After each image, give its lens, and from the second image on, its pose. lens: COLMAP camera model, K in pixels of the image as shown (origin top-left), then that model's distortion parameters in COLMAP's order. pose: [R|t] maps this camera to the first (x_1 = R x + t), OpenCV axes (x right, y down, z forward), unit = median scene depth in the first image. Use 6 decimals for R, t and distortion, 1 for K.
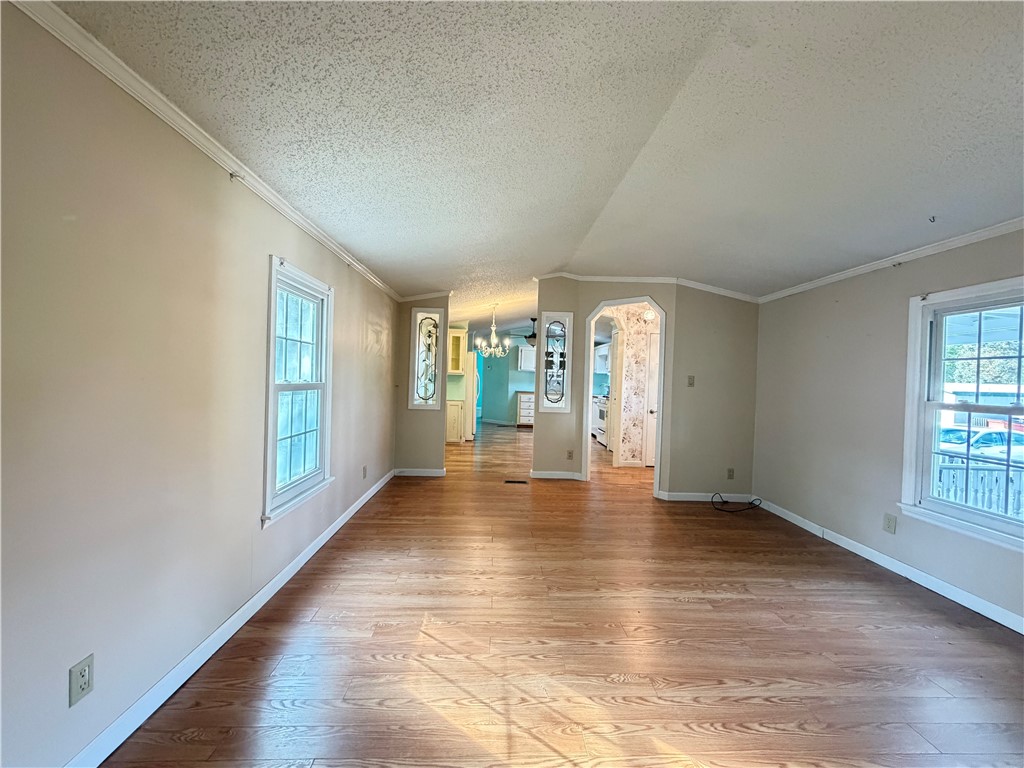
lens RADIAL K [[406.9, 0, 512.0], [0, 406.9, 384.0], [0, 0, 1]] dist [-0.000037, -0.000287]
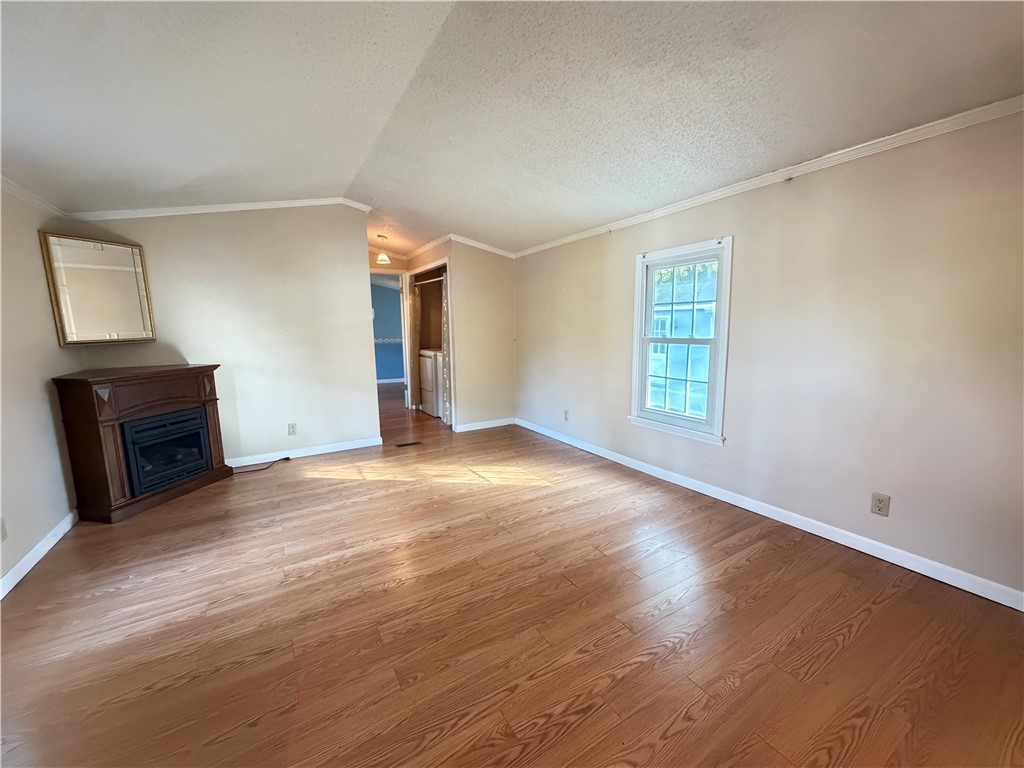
lens RADIAL K [[406.9, 0, 512.0], [0, 406.9, 384.0], [0, 0, 1]] dist [-0.000037, -0.000287]
pose [[-0.875901, 0.054242, -0.479432, 0.539686], [-0.016077, 0.989828, 0.141358, -0.030739], [0.482223, 0.131524, -0.866119, 1.899483]]
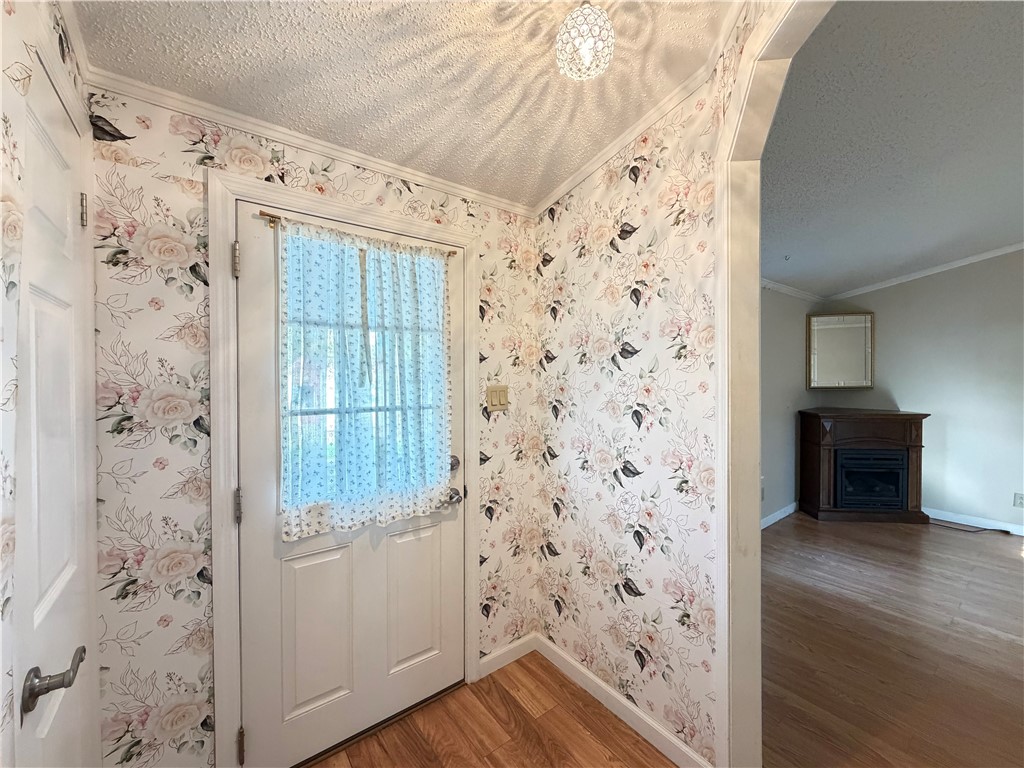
lens RADIAL K [[406.9, 0, 512.0], [0, 406.9, 384.0], [0, 0, 1]] dist [-0.000037, -0.000287]
pose [[-0.573467, -0.043431, 0.818077, 0.416704], [-0.000047, 0.998595, 0.052982, -0.068478], [-0.819229, 0.030345, -0.572663, 2.259017]]
